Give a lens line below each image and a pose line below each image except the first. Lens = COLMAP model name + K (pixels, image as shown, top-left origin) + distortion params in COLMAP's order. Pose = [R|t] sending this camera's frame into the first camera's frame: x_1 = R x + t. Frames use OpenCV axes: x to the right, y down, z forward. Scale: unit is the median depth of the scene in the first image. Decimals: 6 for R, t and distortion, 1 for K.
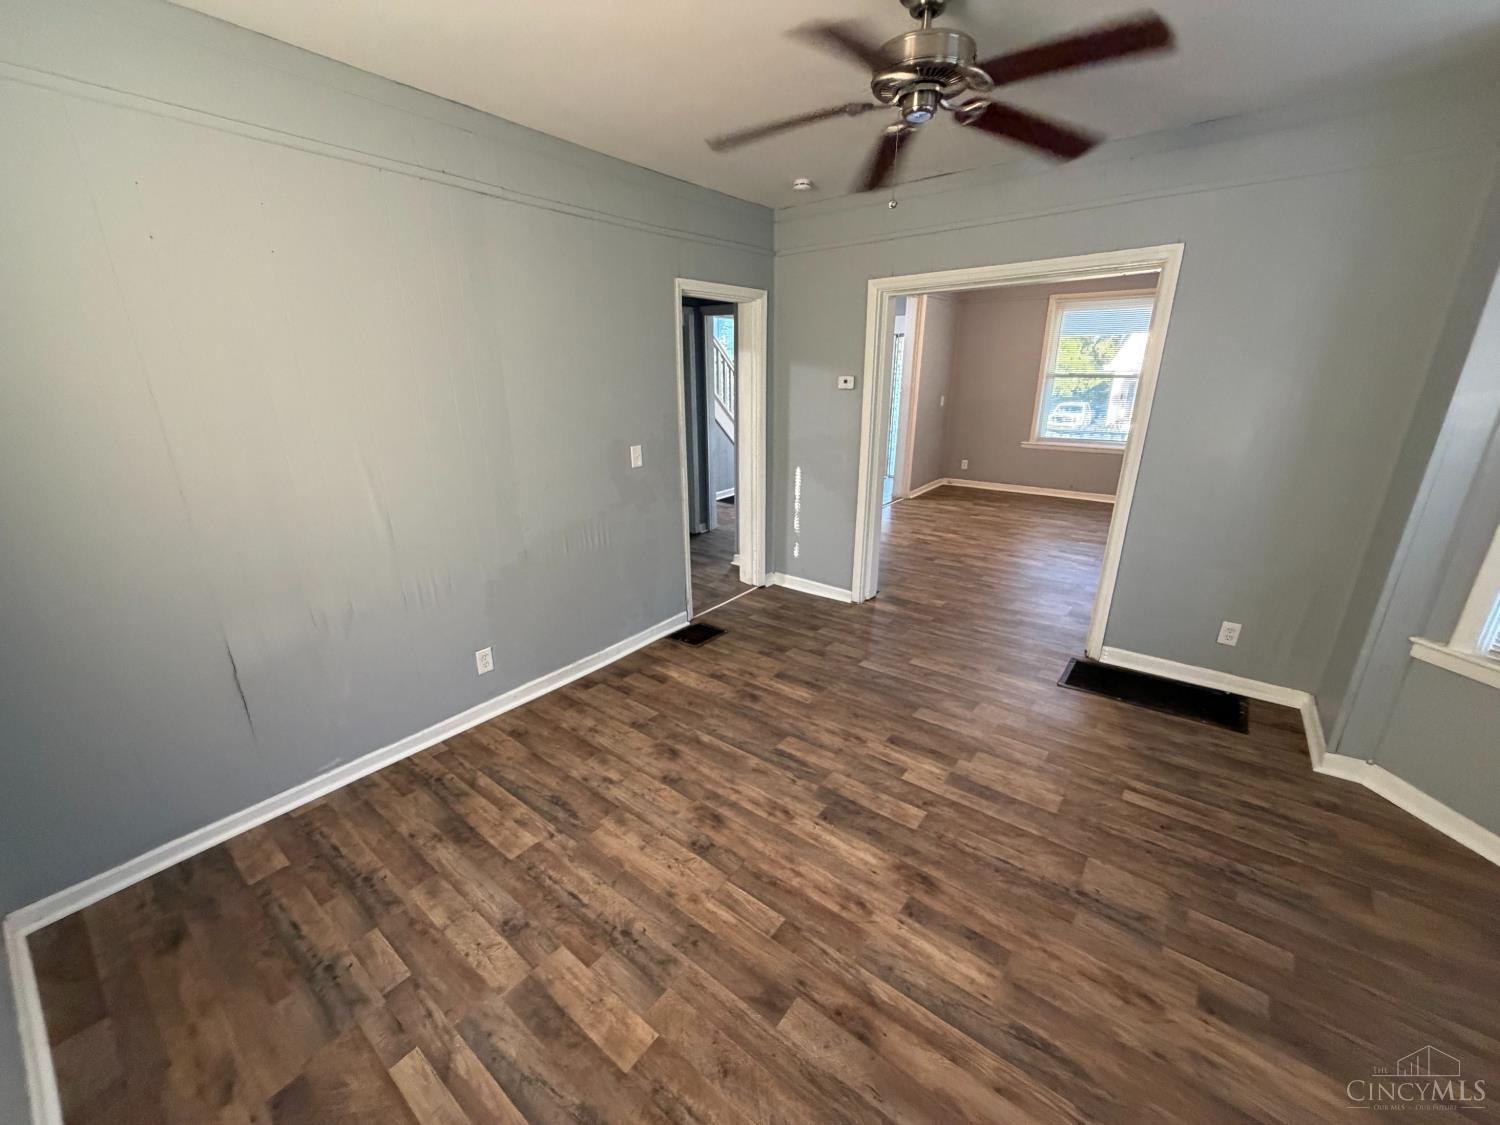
lens RADIAL K [[596.7, 0, 753.9], [0, 596.7, 563.2], [0, 0, 1]] dist [-0.001471, -0.000369]
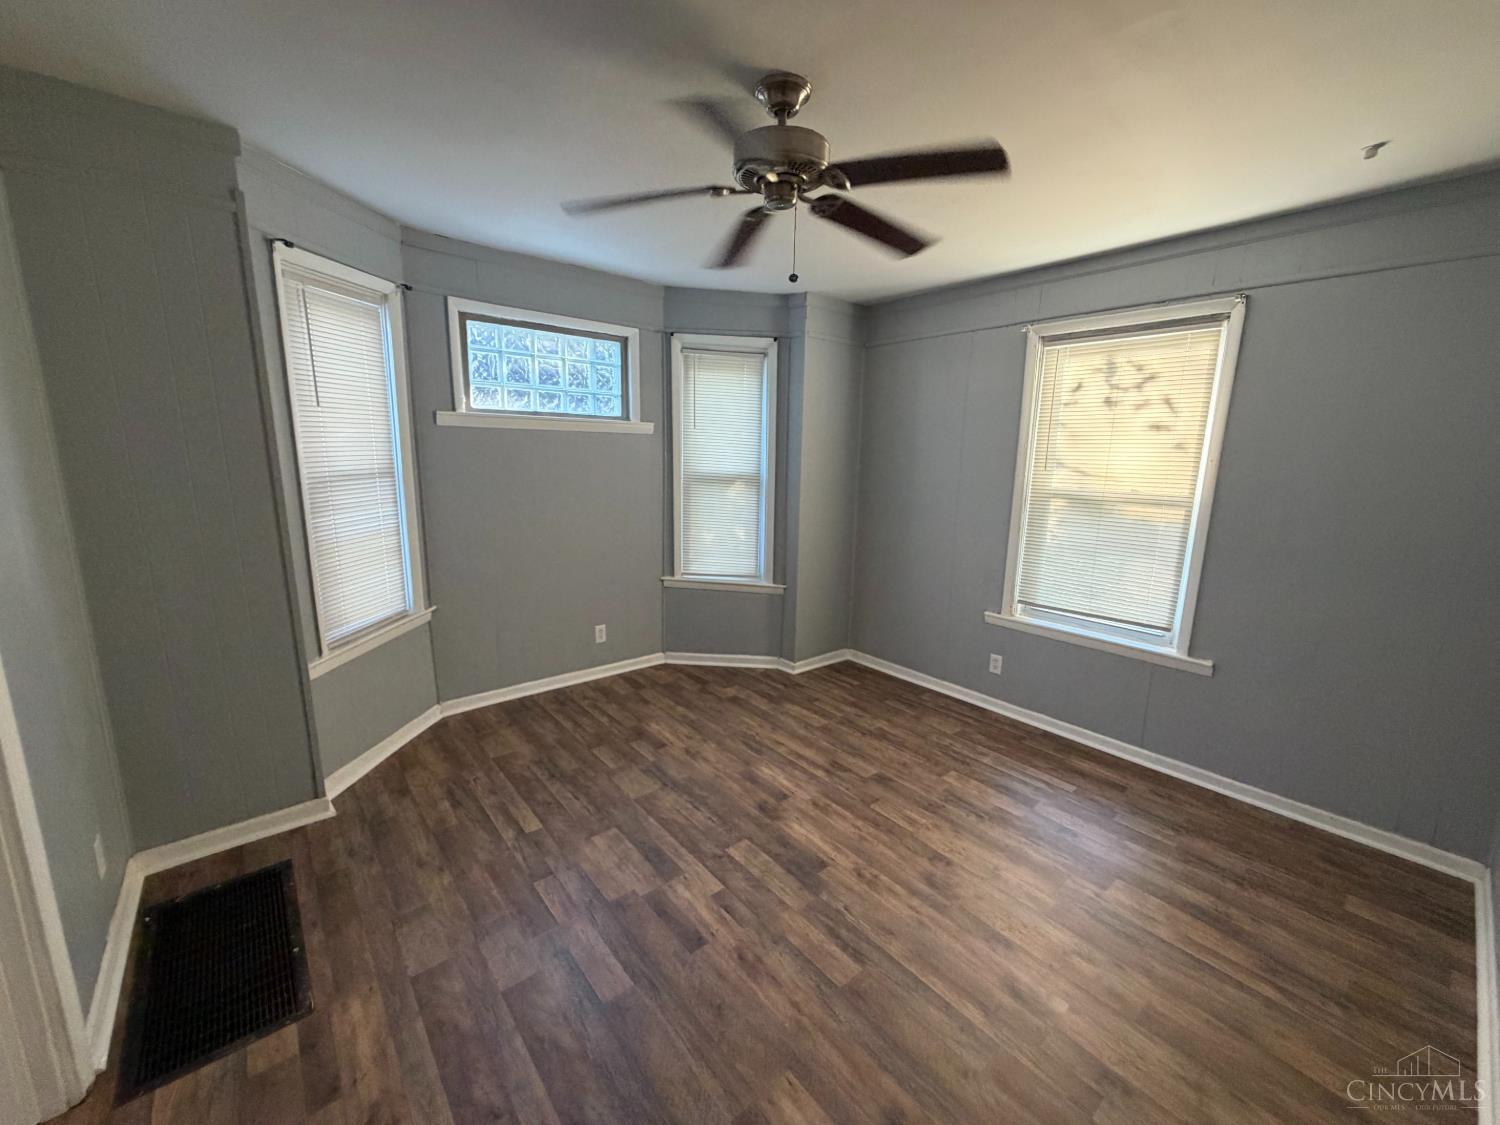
lens RADIAL K [[596.7, 0, 747.6], [0, 596.7, 563.8], [0, 0, 1]] dist [-0.001471, -0.000369]
pose [[-0.975506, -0.057514, 0.212319, 0.054404], [0.053975, 0.873120, 0.484507, -0.521174], [-0.213246, 0.484100, -0.848630, 1.596117]]
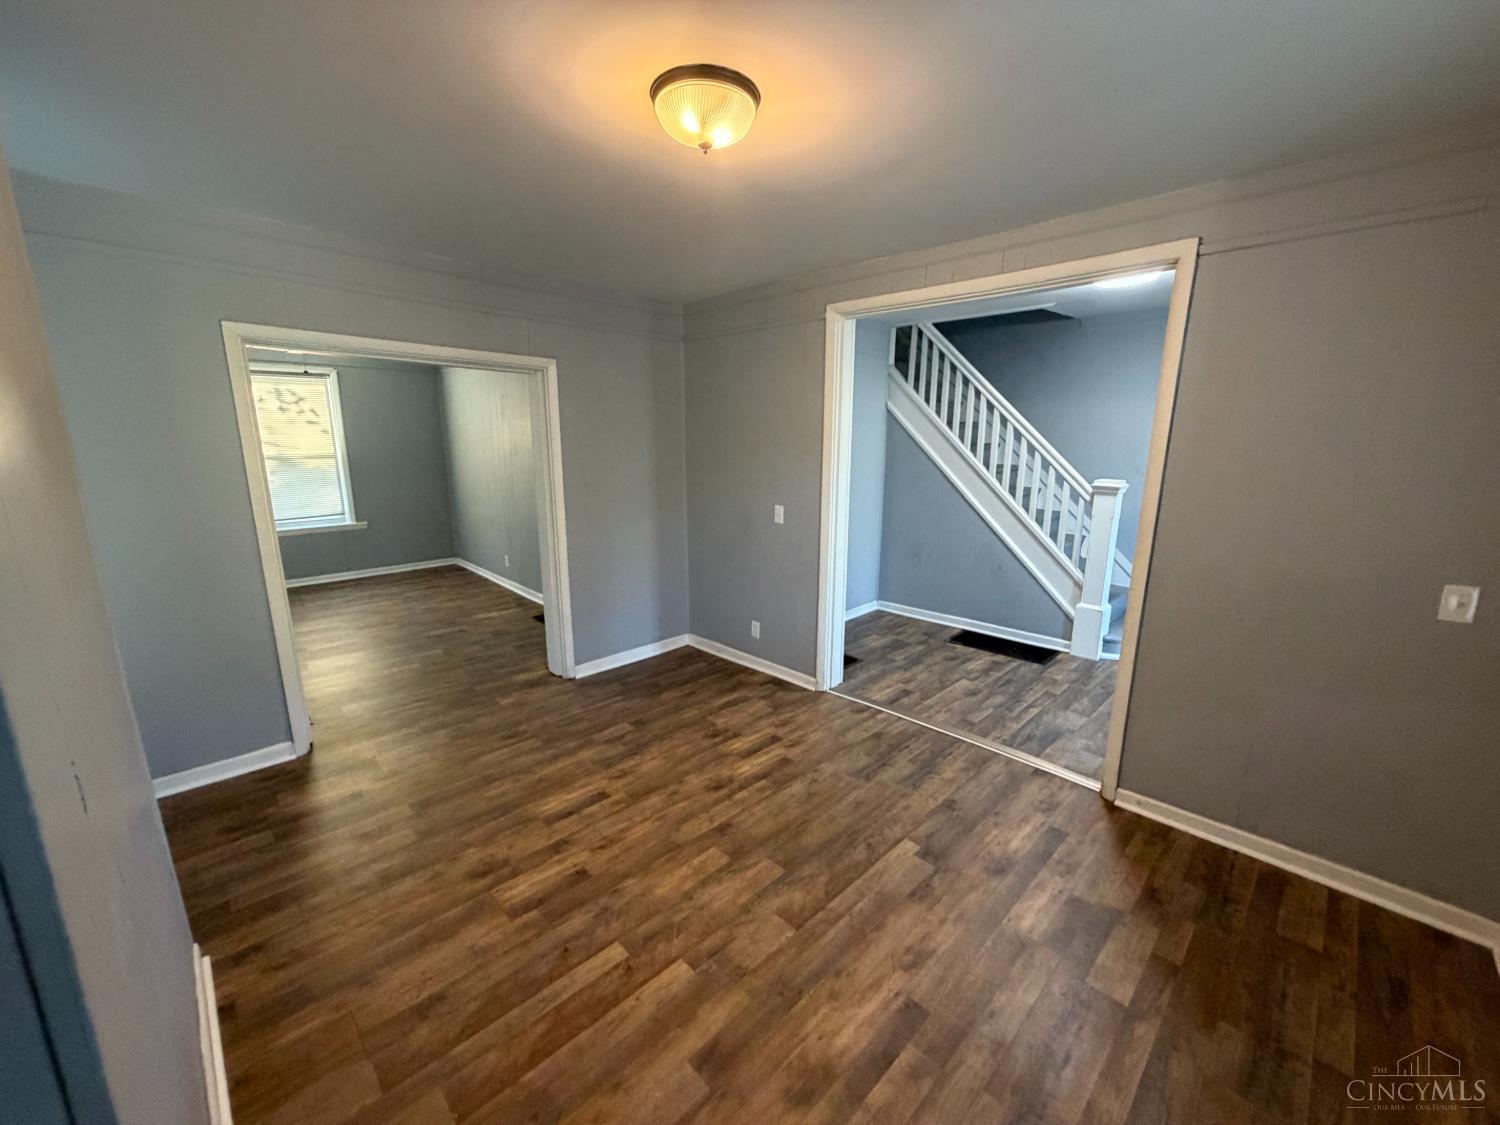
lens RADIAL K [[596.7, 0, 758.8], [0, 596.7, 561.9], [0, 0, 1]] dist [-0.001471, -0.000369]
pose [[-0.126368, 0.211887, -0.969090, 2.013262], [-0.326442, 0.913626, 0.242328, -0.860723], [0.936732, 0.346975, -0.046285, 2.460307]]
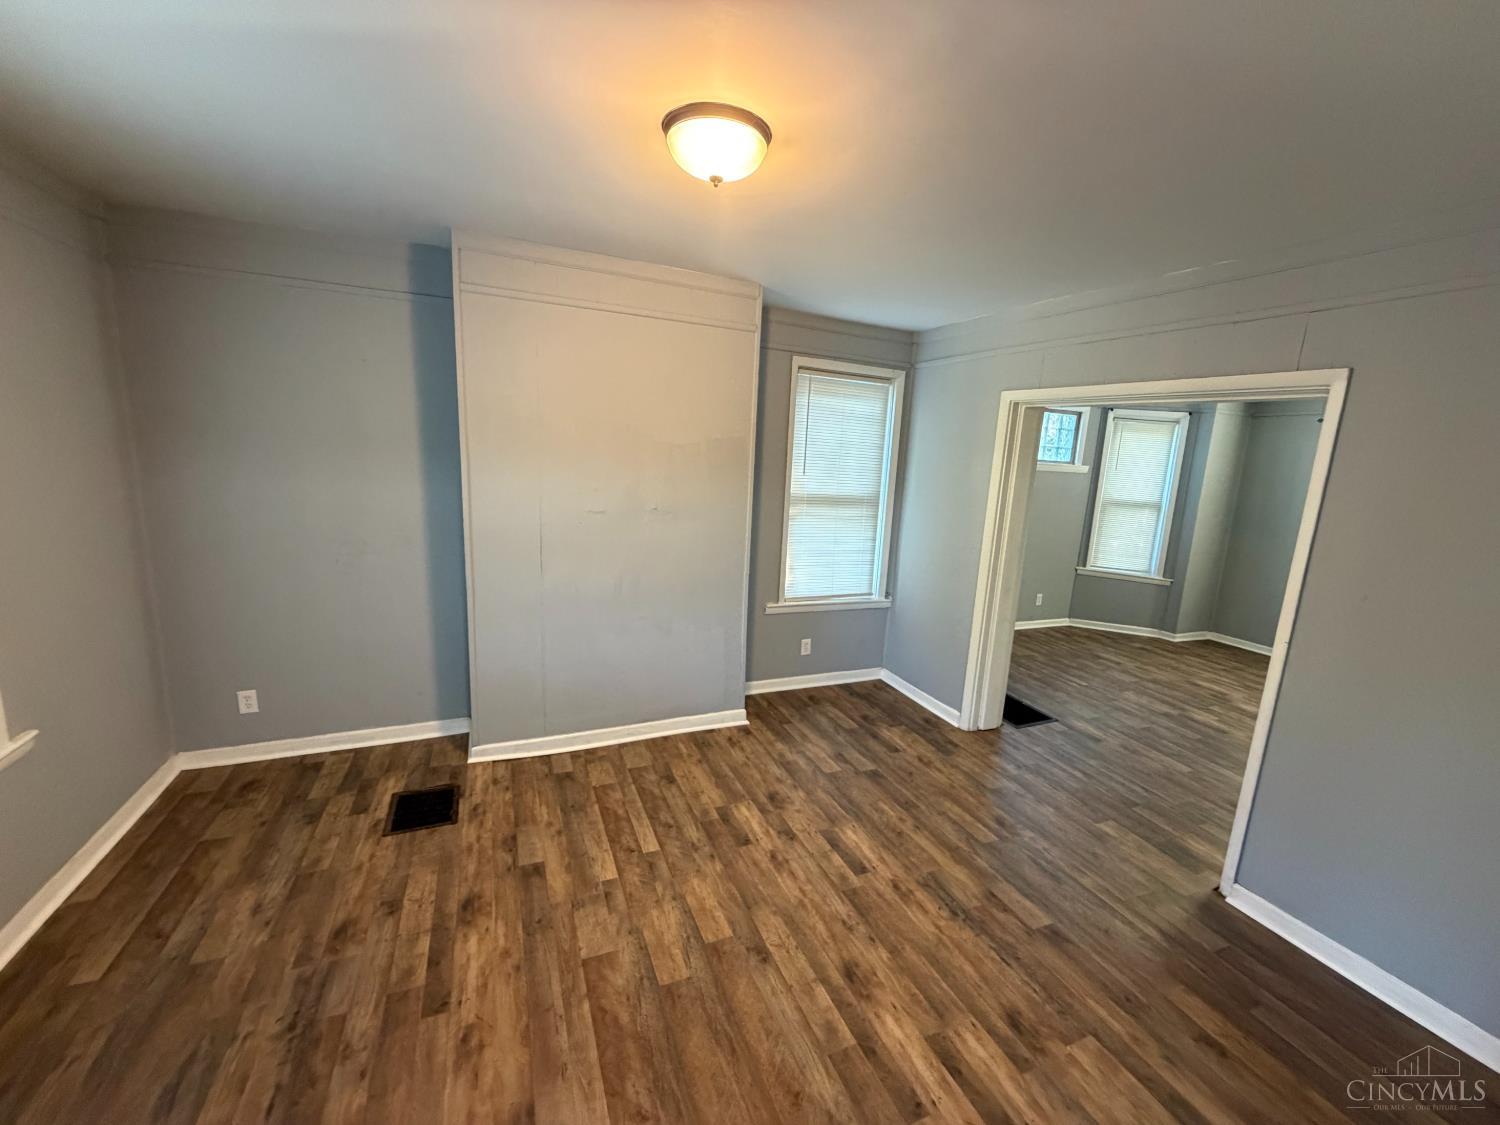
lens RADIAL K [[596.7, 0, 741.7], [0, 596.7, 565.6], [0, 0, 1]] dist [-0.001471, -0.000369]
pose [[-0.865621, -0.133005, 0.482710, 0.715482], [0.114372, 0.886059, 0.449242, -1.036430], [-0.487462, 0.444082, -0.751780, 2.949038]]
